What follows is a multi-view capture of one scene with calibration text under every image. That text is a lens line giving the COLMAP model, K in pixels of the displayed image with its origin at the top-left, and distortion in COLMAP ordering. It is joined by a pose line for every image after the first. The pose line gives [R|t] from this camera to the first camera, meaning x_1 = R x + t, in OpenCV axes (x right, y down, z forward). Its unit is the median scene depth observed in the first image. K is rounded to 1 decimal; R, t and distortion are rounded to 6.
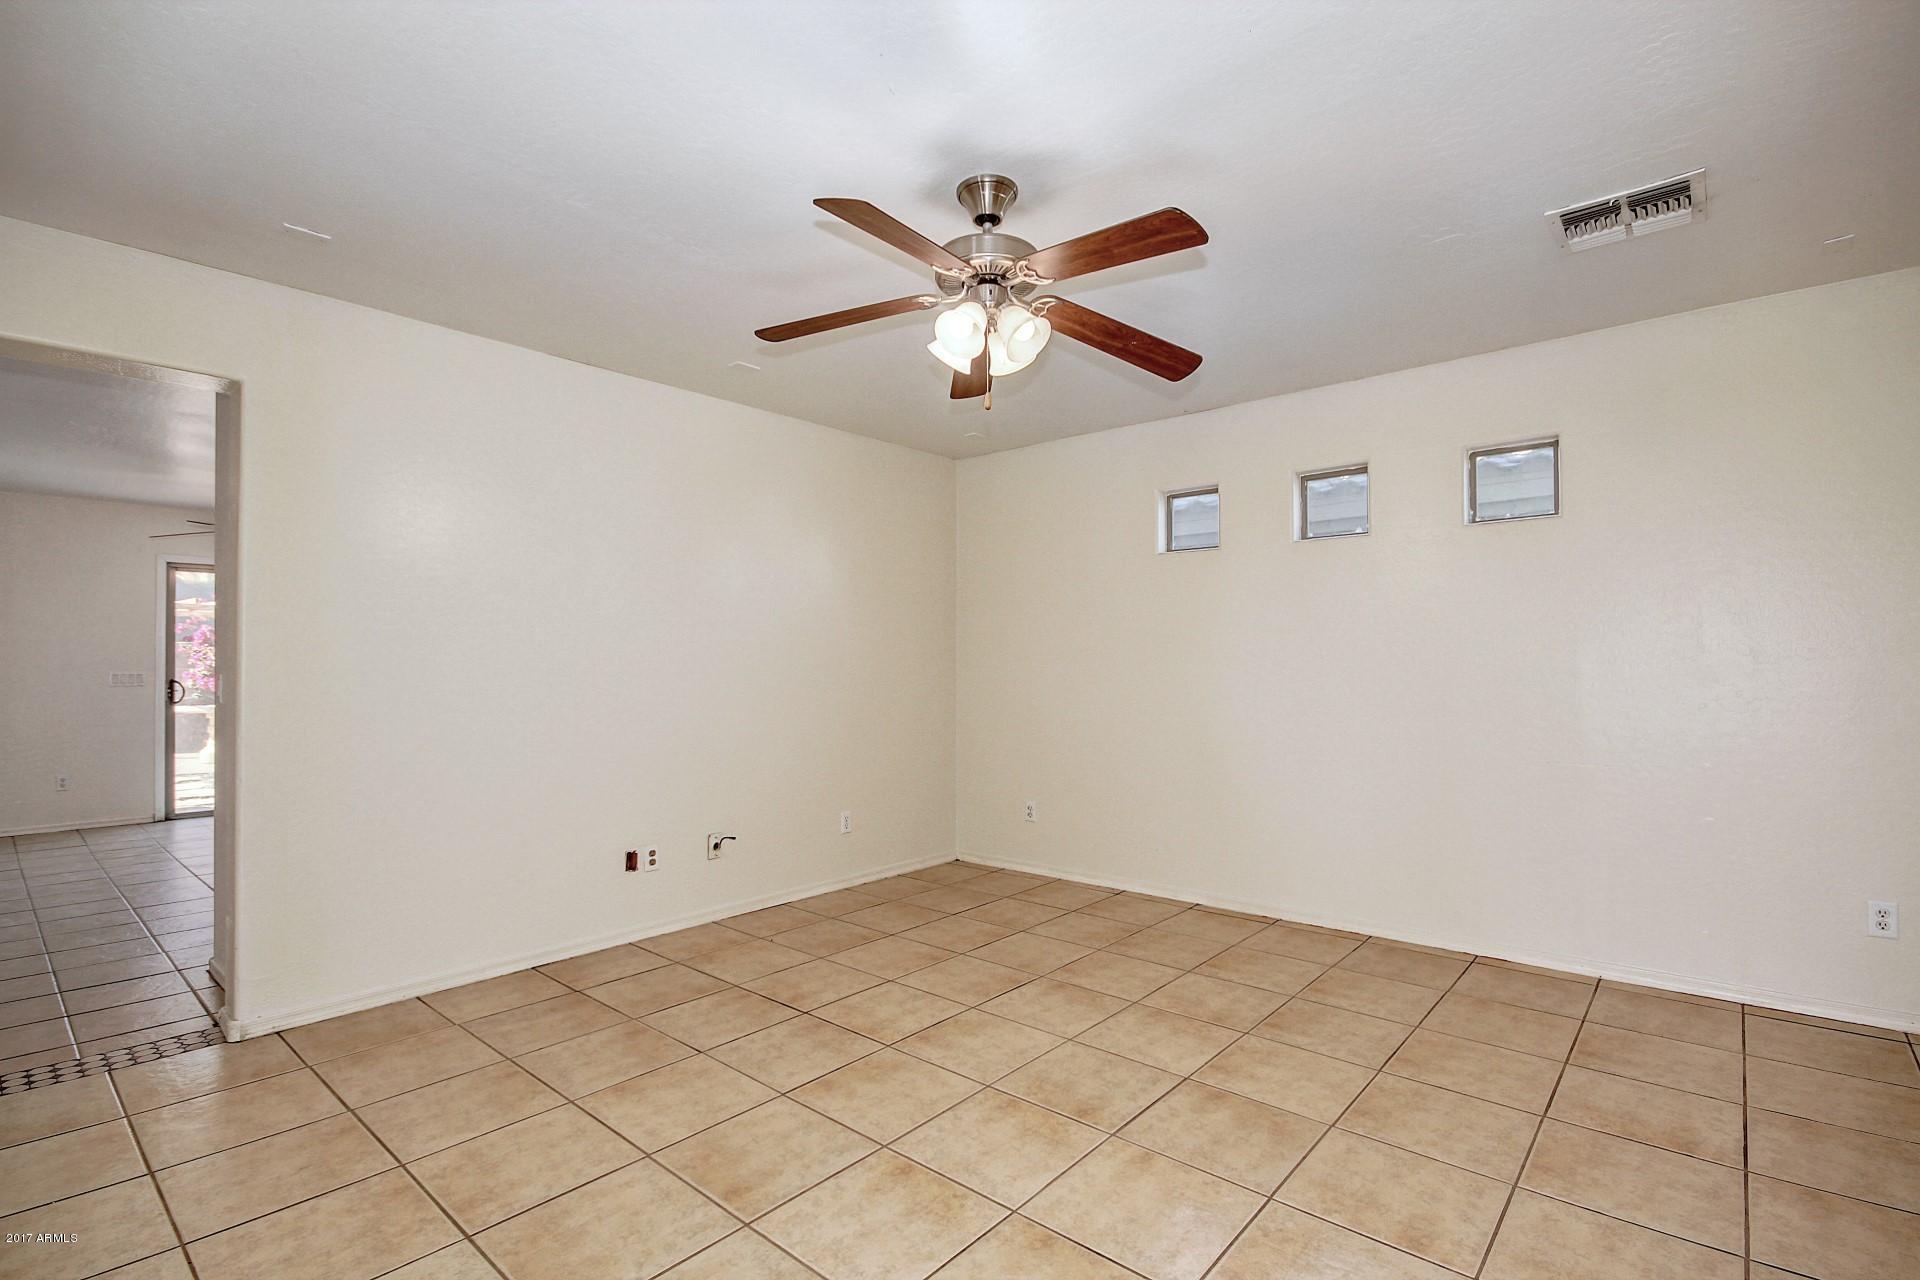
lens RADIAL K [[882.9, 0, 962.2], [0, 882.9, 652.5], [0, 0, 1]] dist [-0.002744, -0.001800]
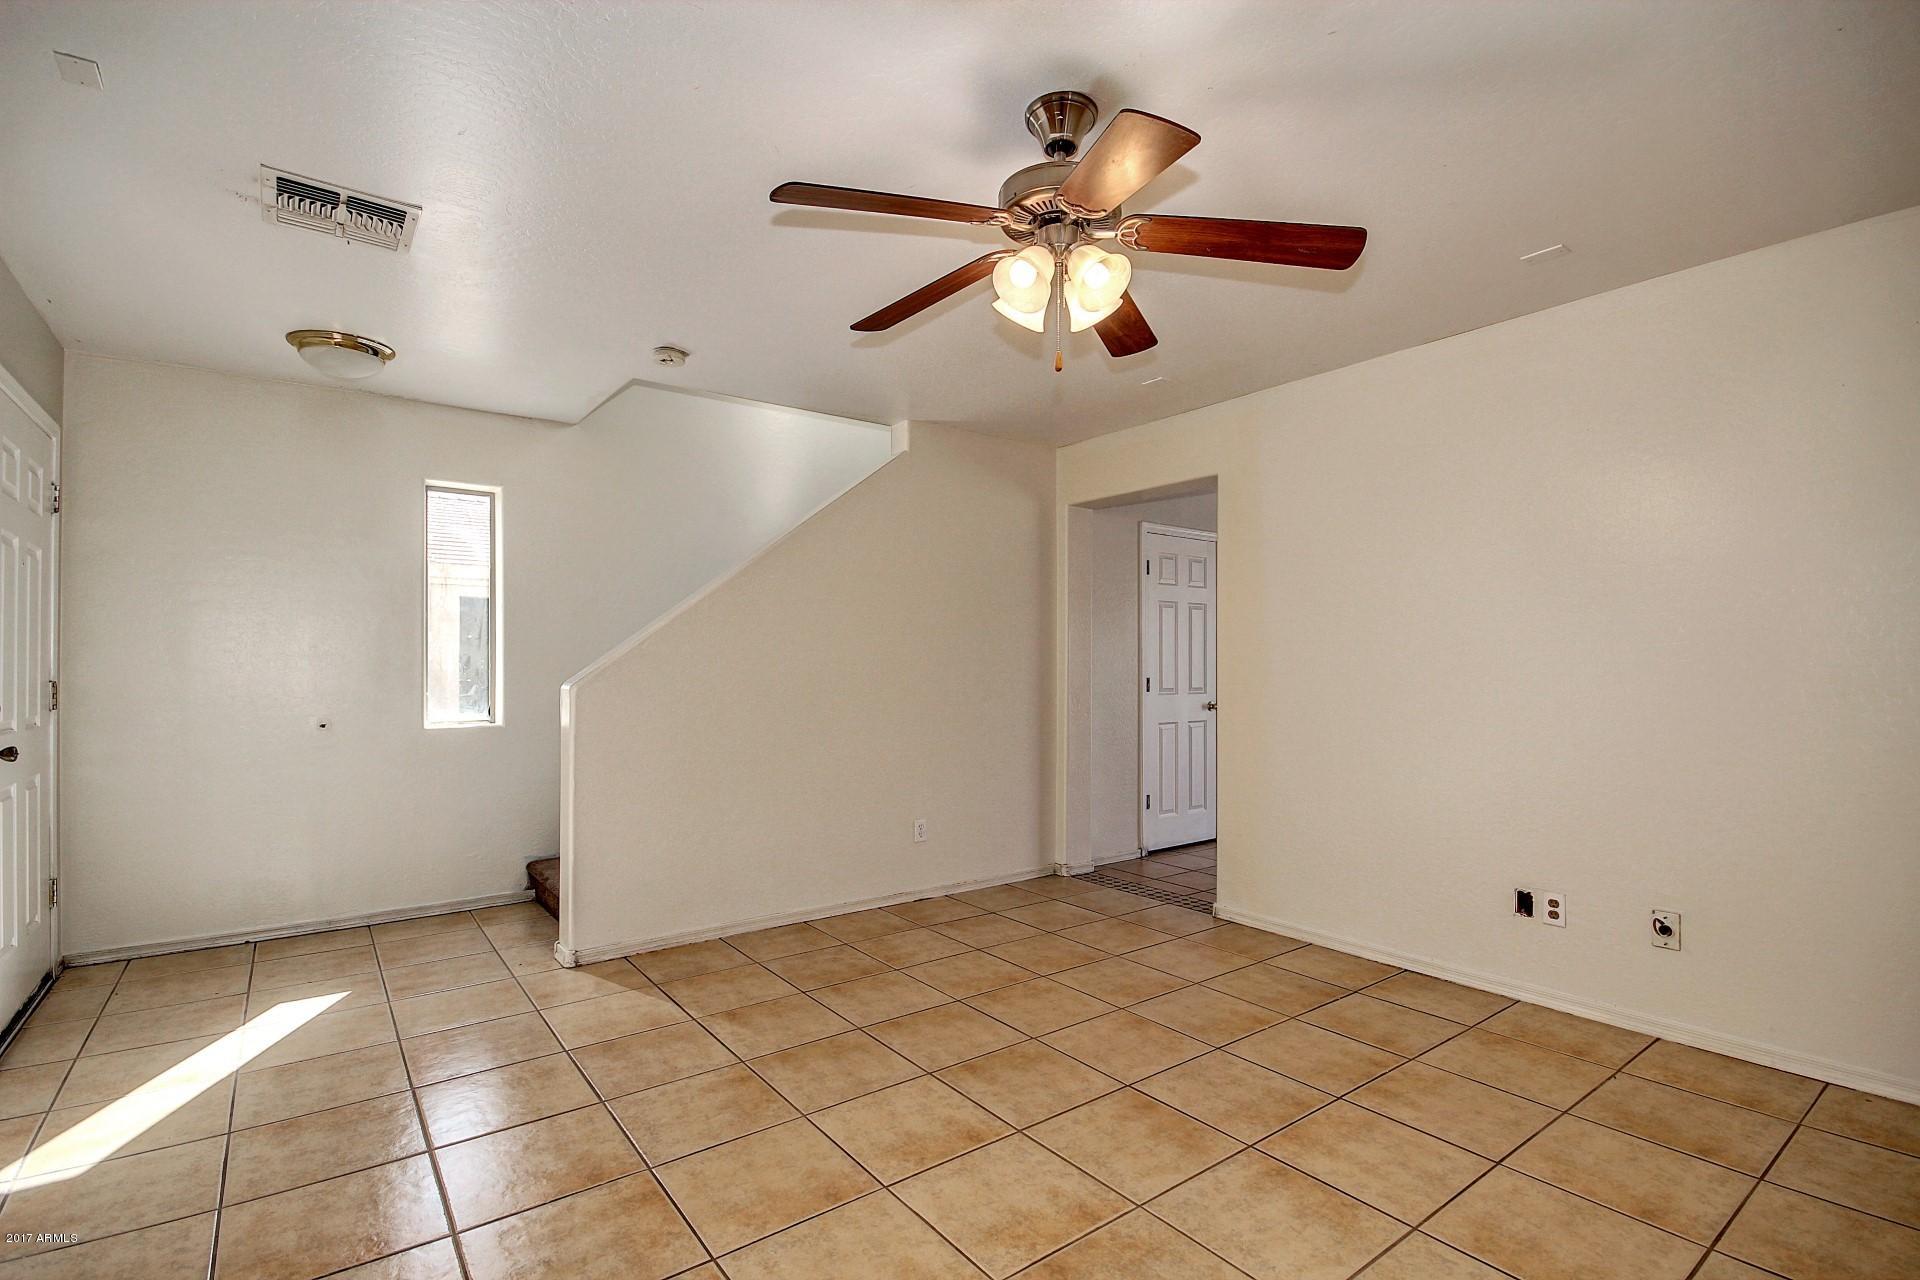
lens RADIAL K [[882.9, 0, 973.6], [0, 882.9, 651.2], [0, 0, 1]] dist [-0.002744, -0.001800]
pose [[-0.198896, -0.014132, -0.979919, 0.821045], [0.016034, 0.999715, -0.017672, 0.010364], [0.979889, -0.019226, -0.198613, 1.007051]]
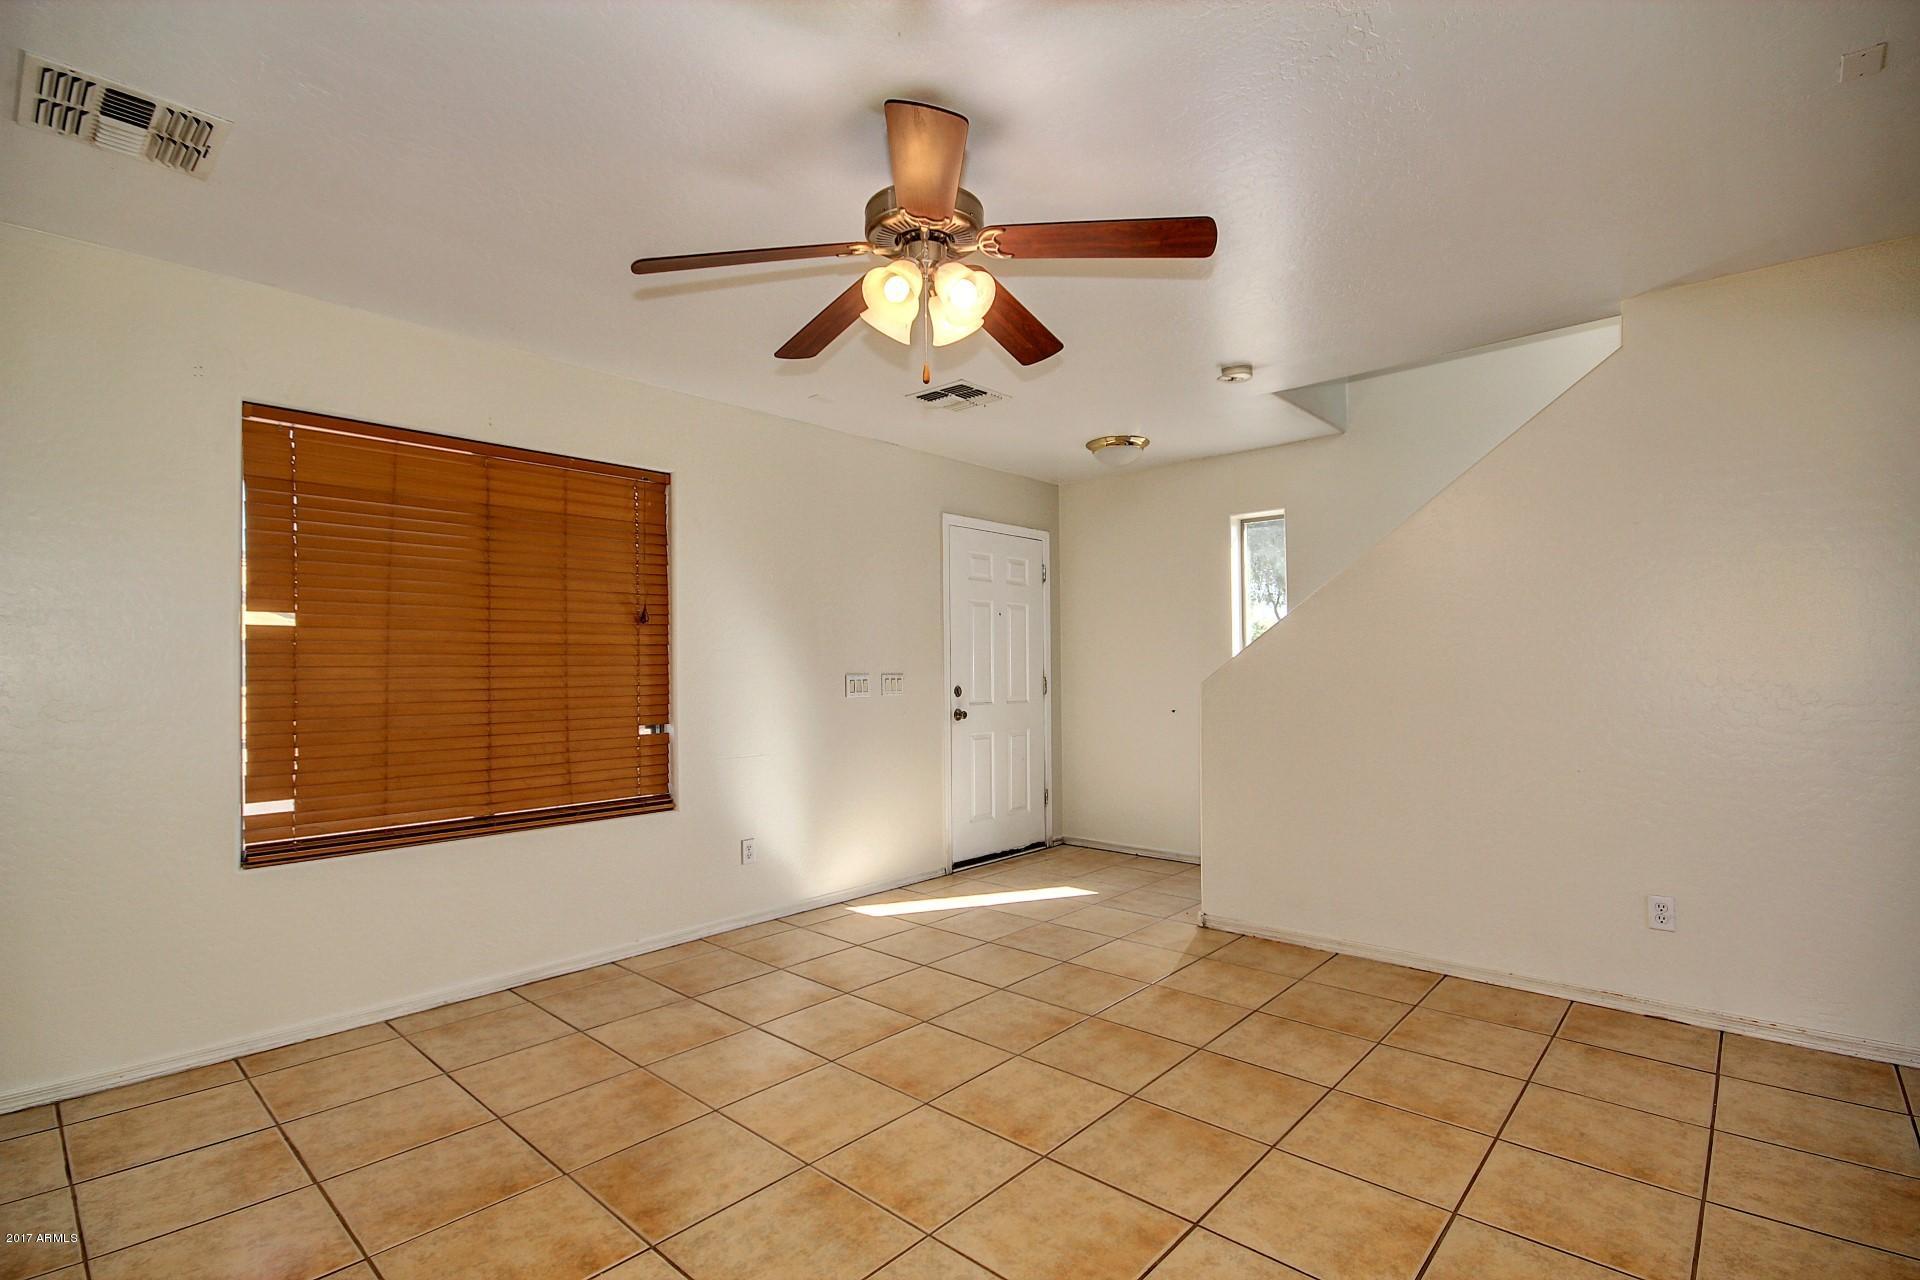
lens RADIAL K [[882.9, 0, 965.9], [0, 882.9, 653.6], [0, 0, 1]] dist [-0.002744, -0.001800]
pose [[-0.999793, 0.013371, 0.015362, -0.019524], [0.012810, 0.999267, -0.036064, 0.026121], [-0.015833, -0.035860, -0.999231, 1.739837]]
